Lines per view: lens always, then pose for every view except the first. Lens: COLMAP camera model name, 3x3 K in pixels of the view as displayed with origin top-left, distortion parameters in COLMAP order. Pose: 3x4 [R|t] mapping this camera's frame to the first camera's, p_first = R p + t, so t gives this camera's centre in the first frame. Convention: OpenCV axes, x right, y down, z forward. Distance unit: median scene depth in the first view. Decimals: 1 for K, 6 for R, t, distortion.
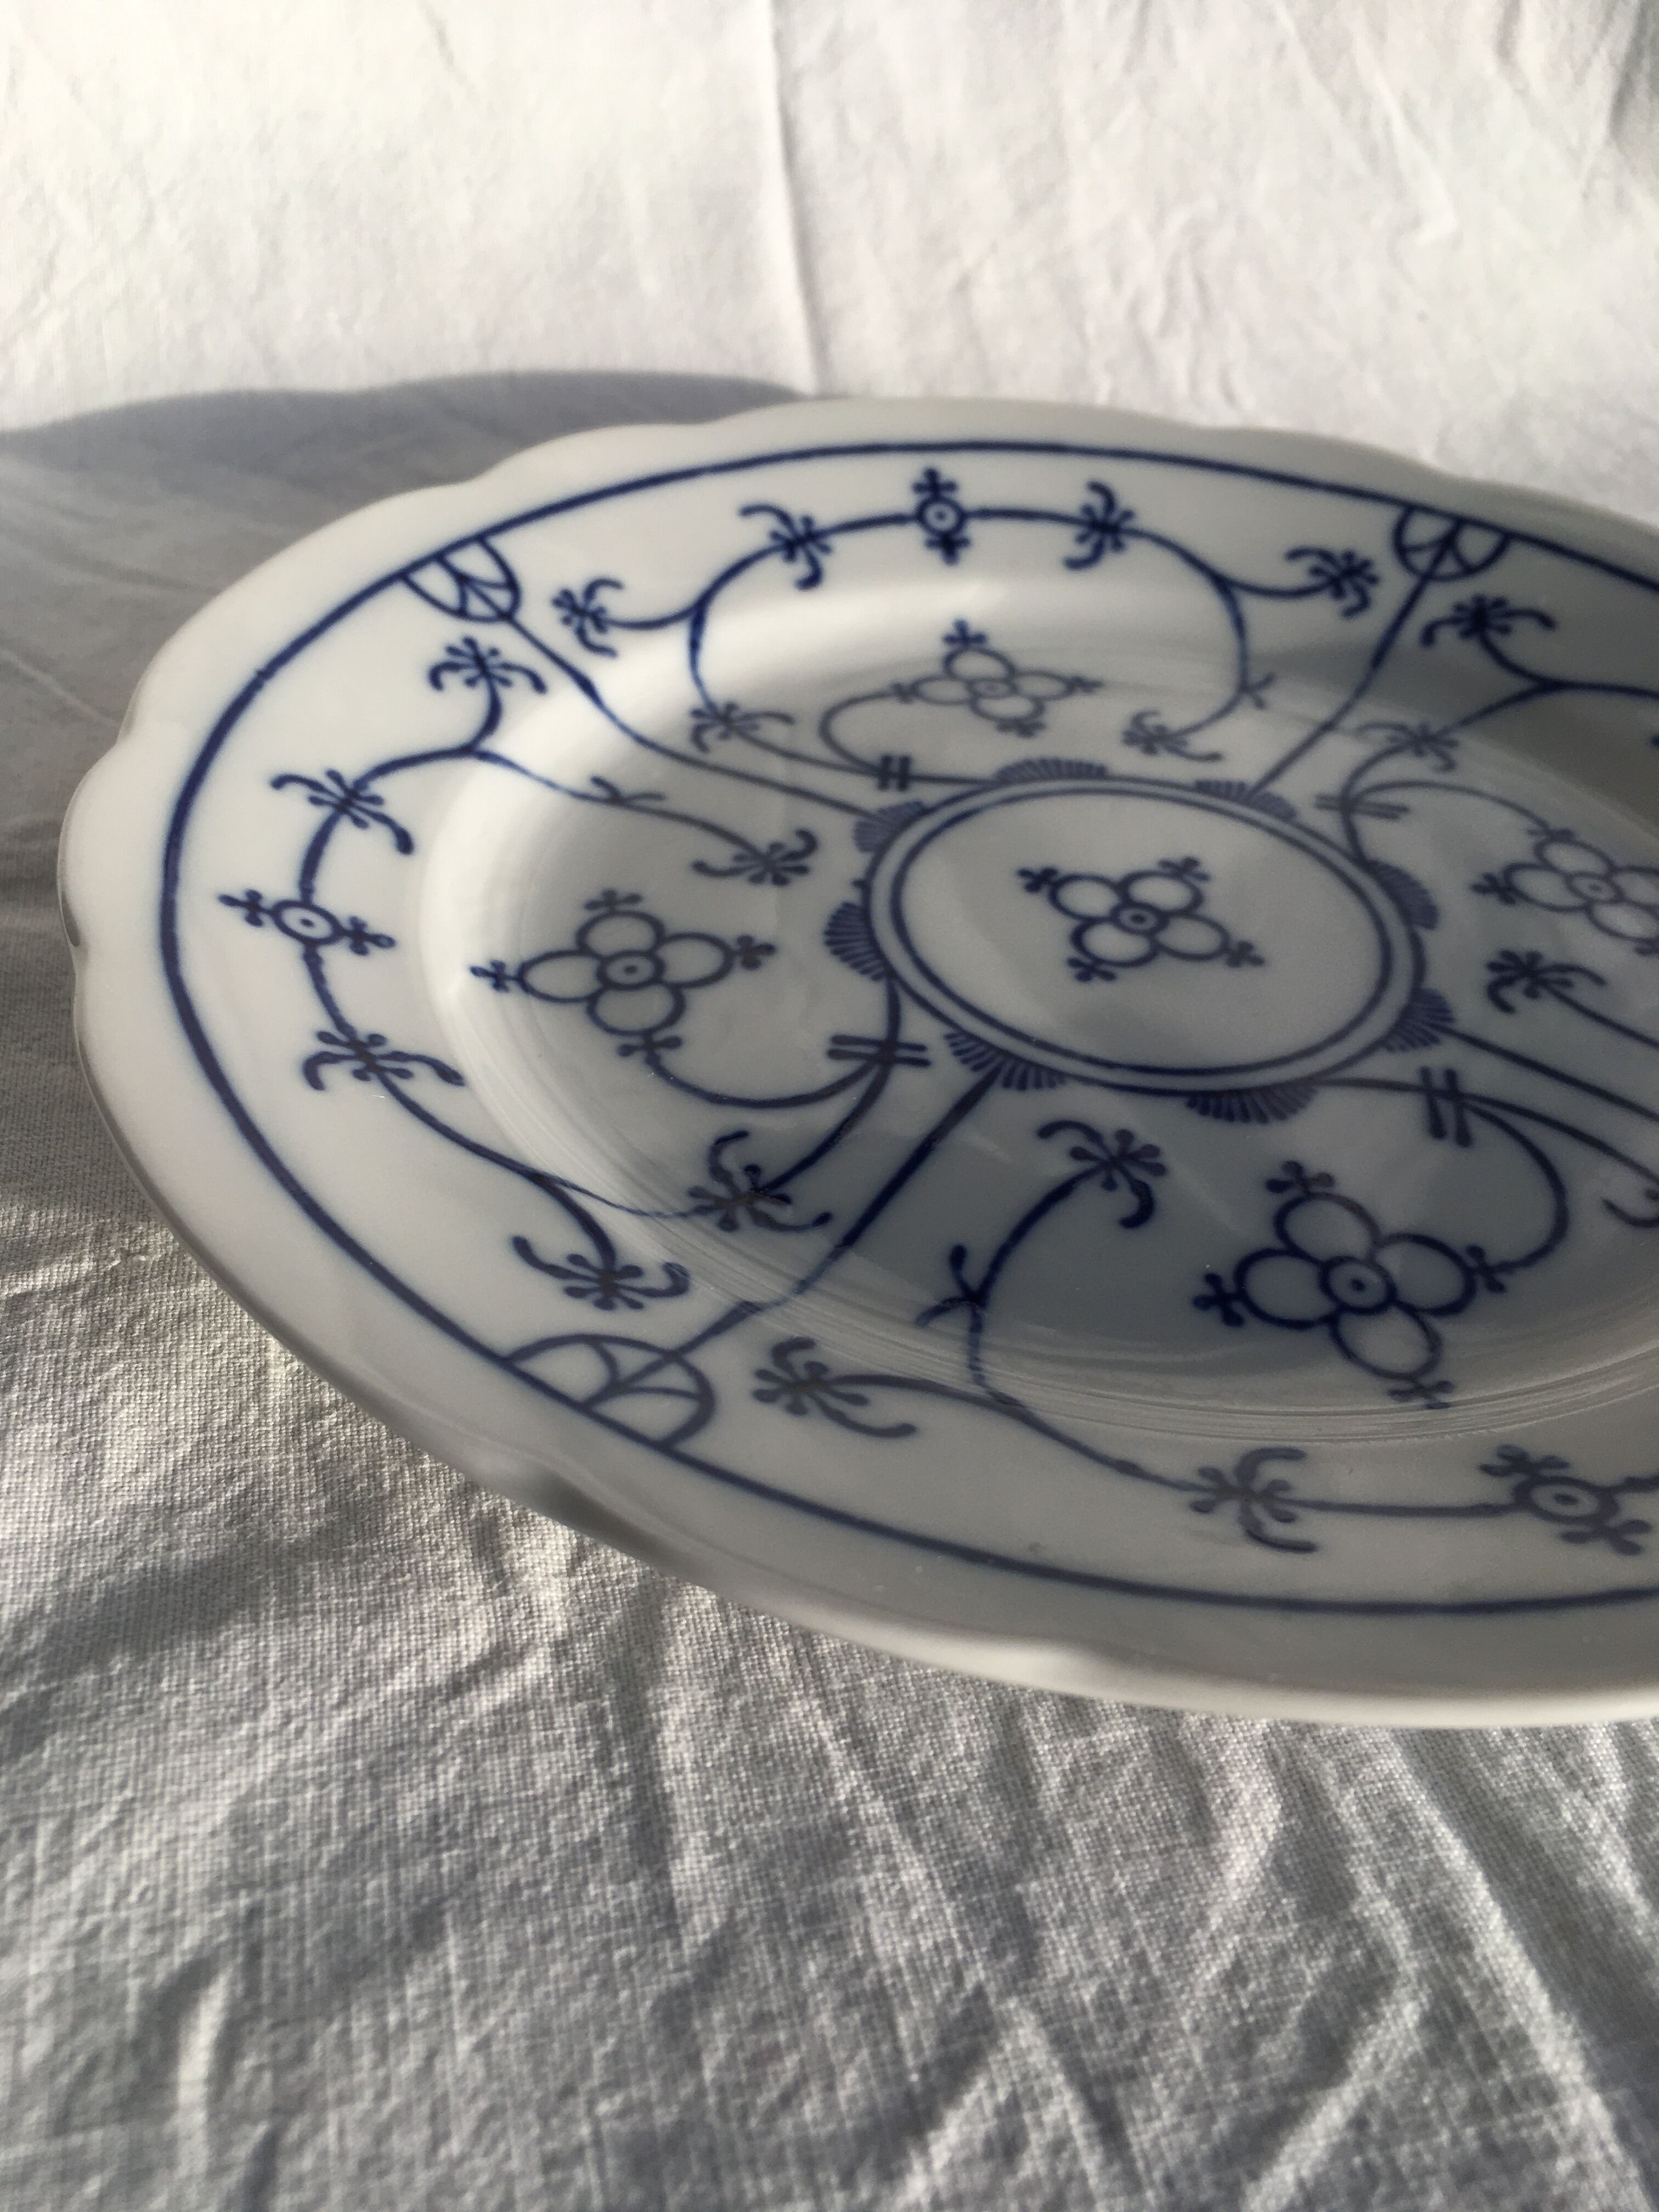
lens RADIAL K [[1914.9, 0, 833.6], [0, 1914.9, 1135.0], [0, 0, 1]] dist [0.050559, -0.093494]
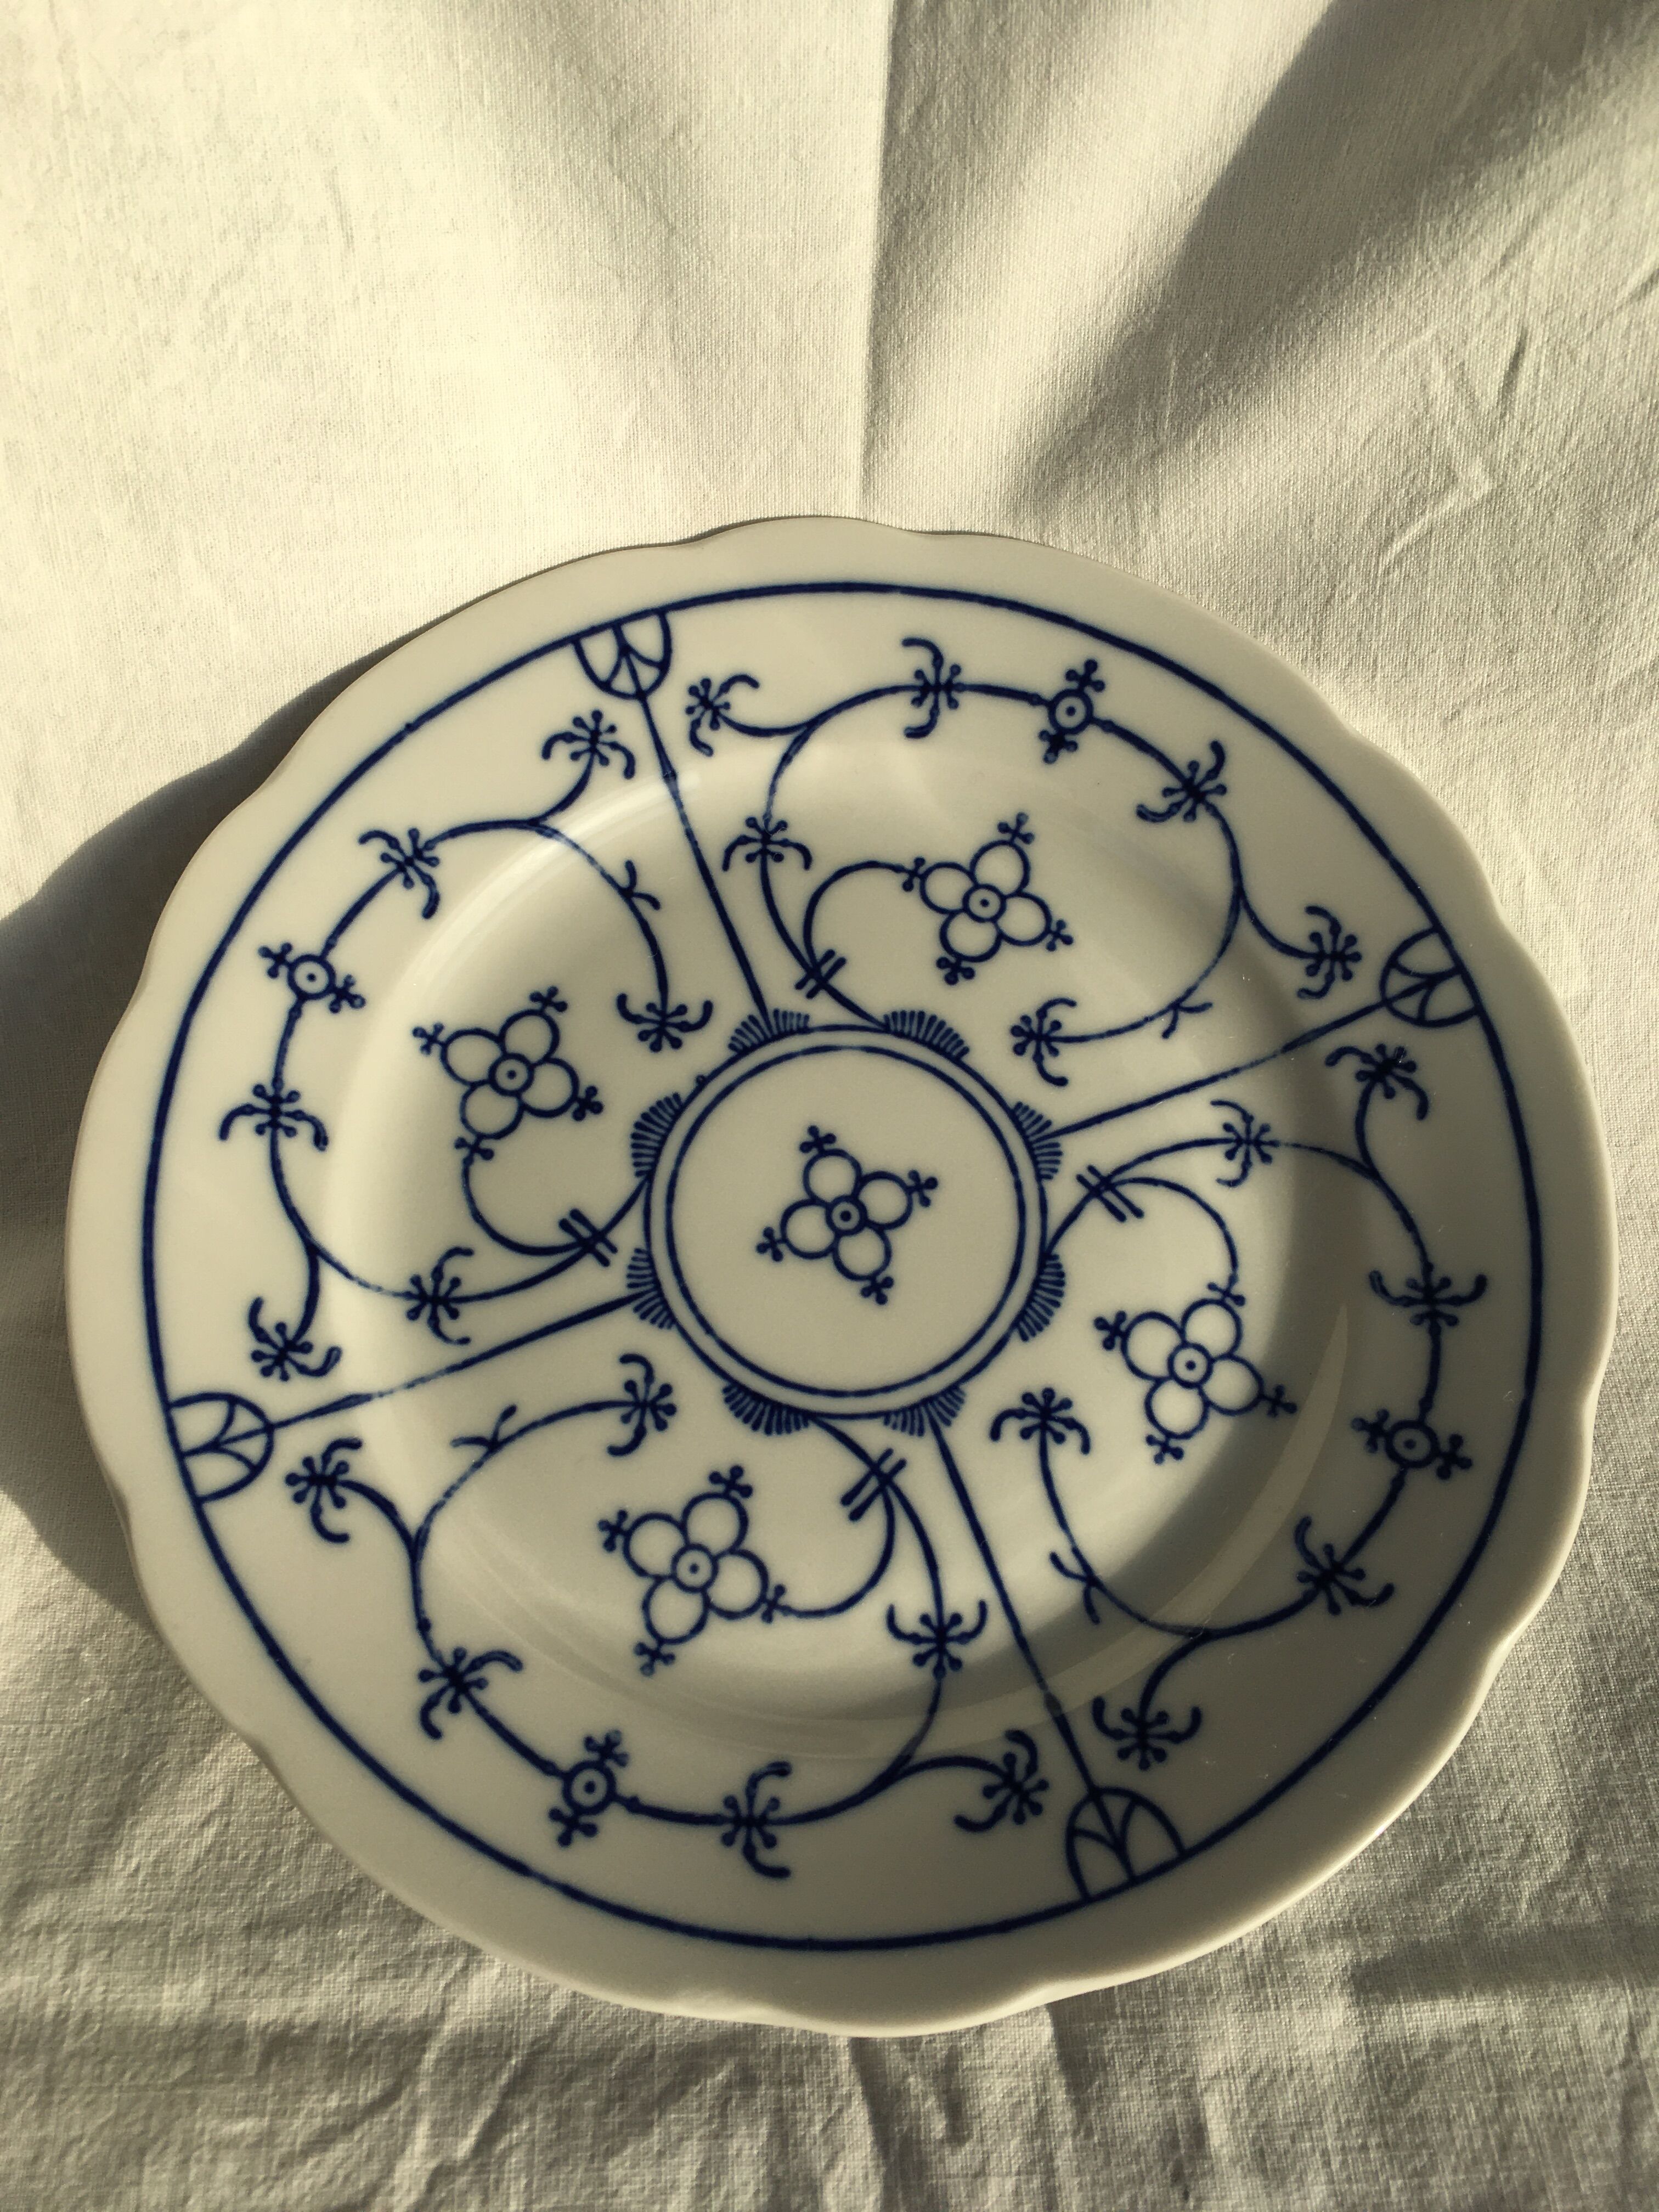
lens RADIAL K [[1914.9, 0, 833.6], [0, 1914.9, 1135.0], [0, 0, 1]] dist [0.050559, -0.093494]
pose [[0.806865, 0.558965, -0.191120, 0.381521], [-0.372239, 0.732301, 0.570240, -0.934760], [0.458702, -0.388965, 0.798936, -0.080271]]
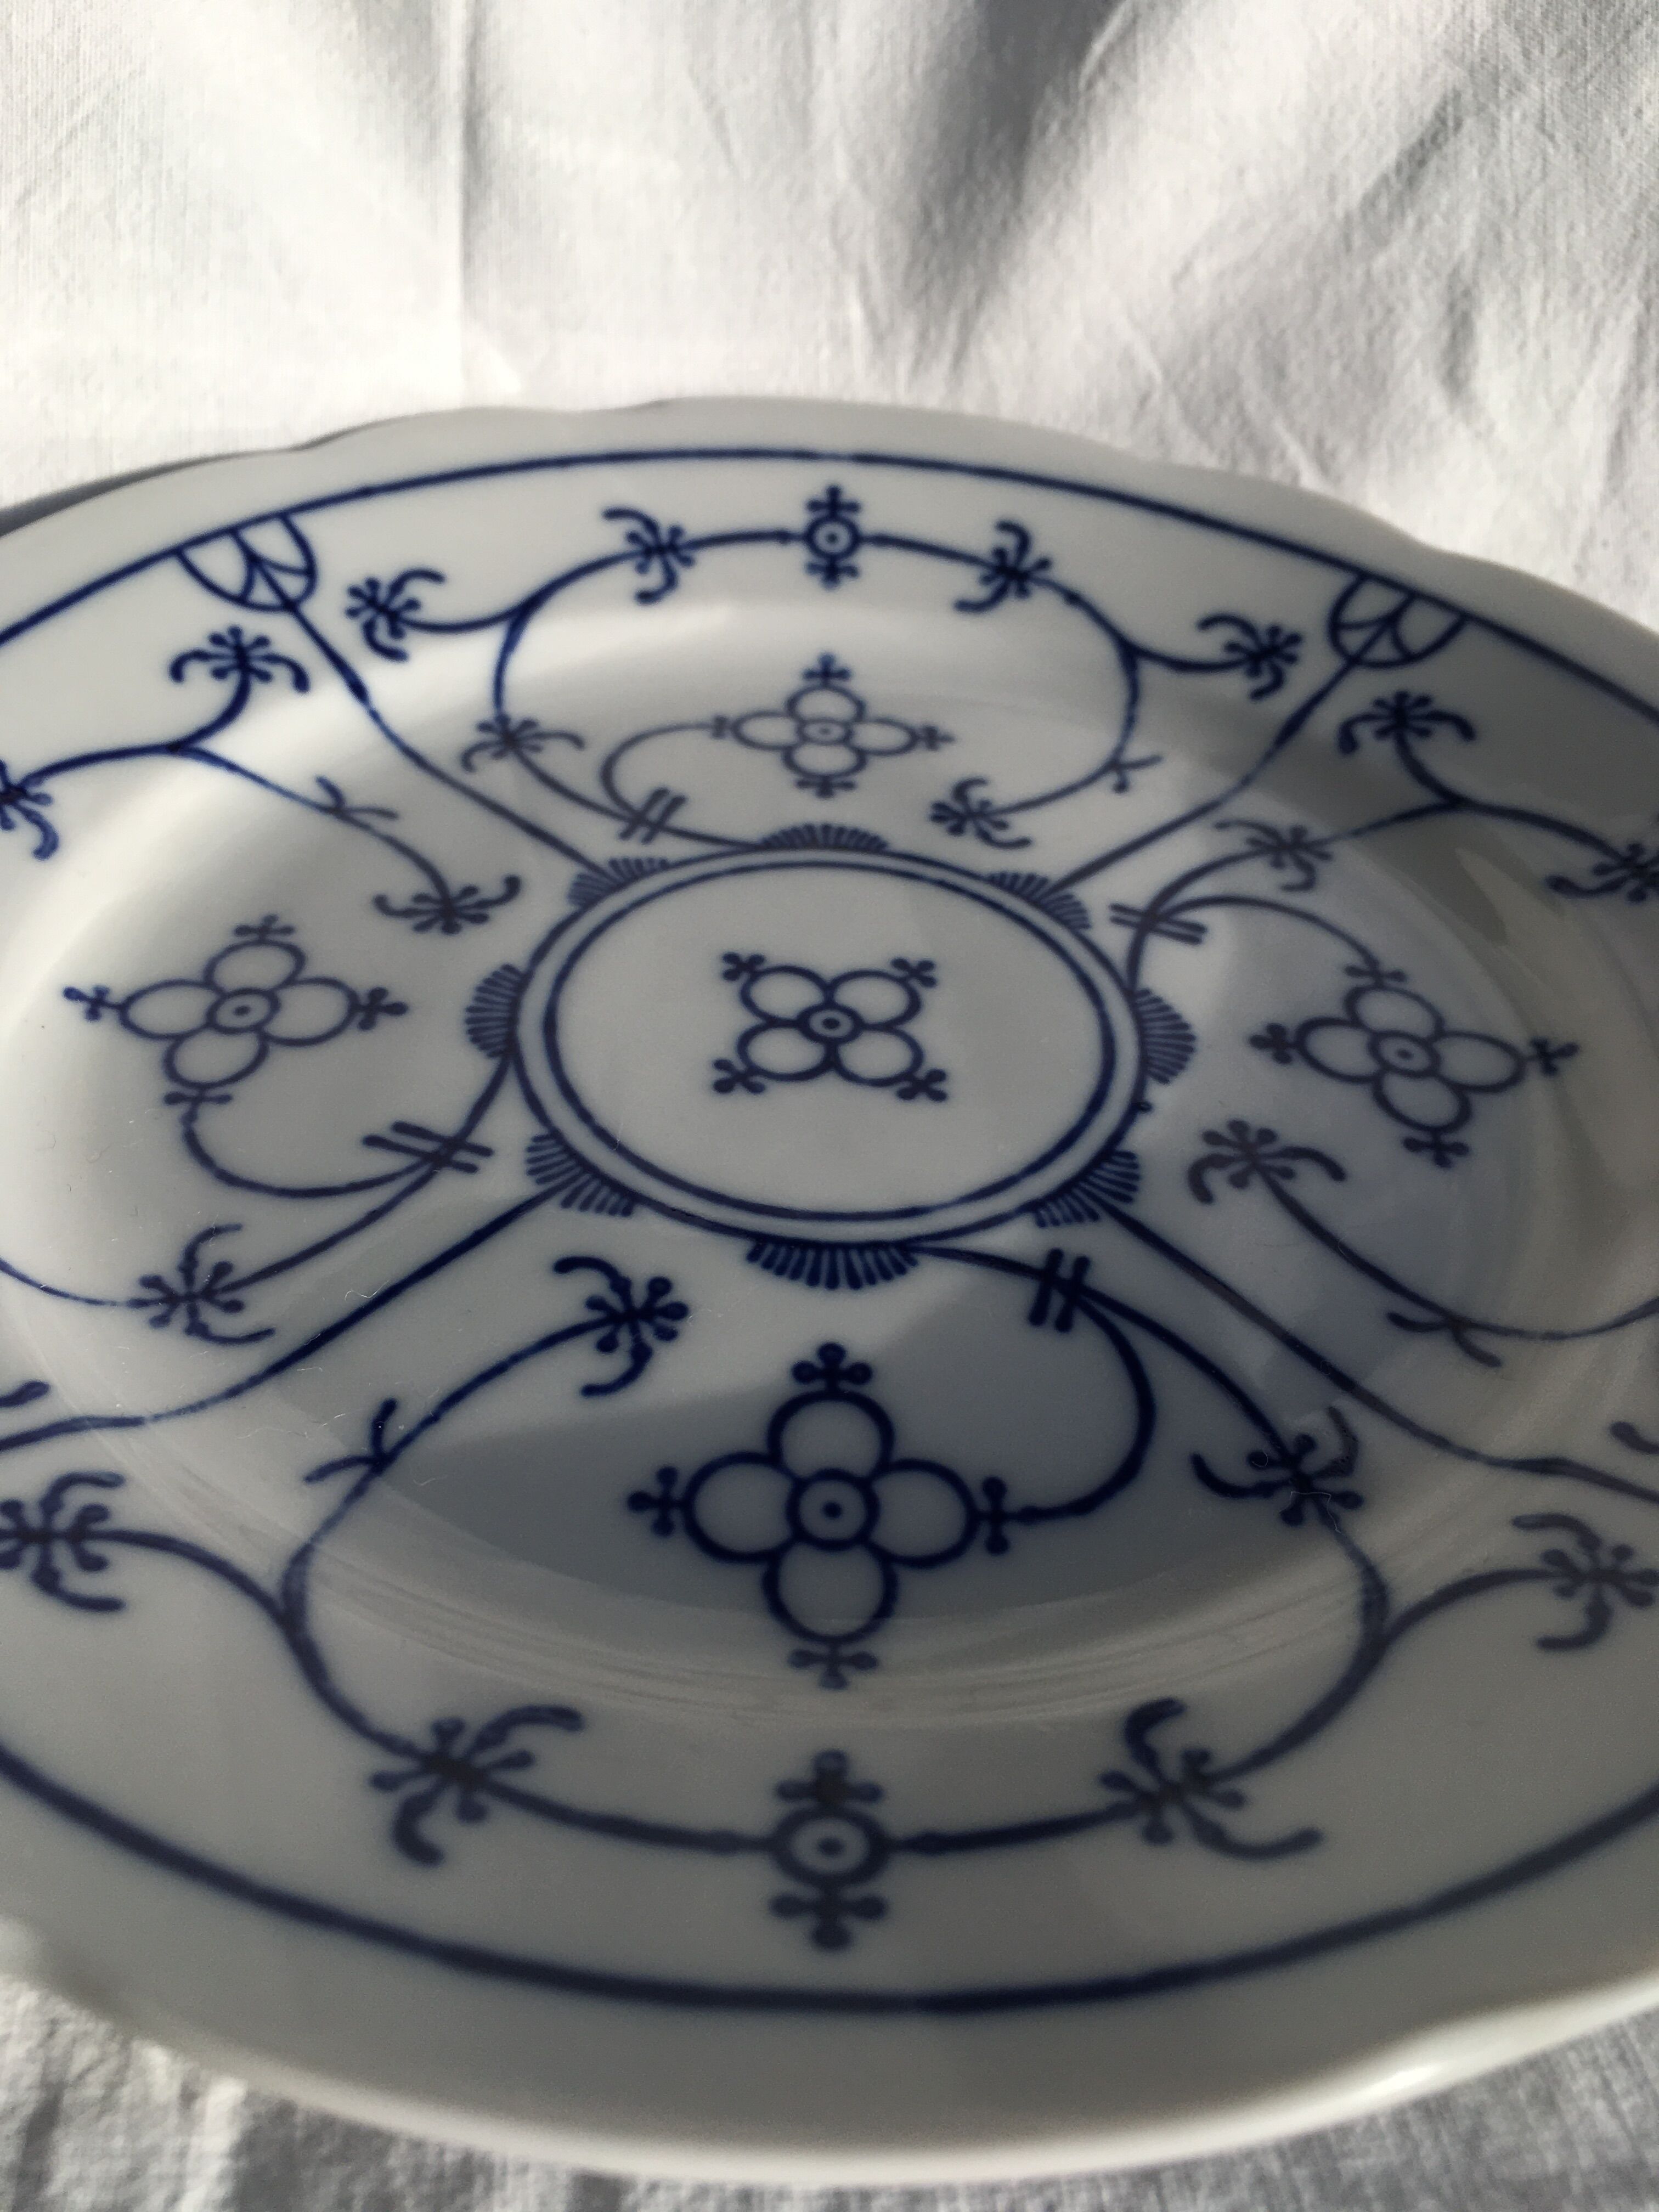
lens RADIAL K [[1914.9, 0, 833.6], [0, 1914.9, 1135.0], [0, 0, 1]] dist [0.050559, -0.093494]
pose [[-0.969611, -0.227696, 0.089489, 0.067696], [0.059820, 0.134031, 0.989170, -0.970076], [-0.237225, 0.964464, -0.116337, 1.148615]]
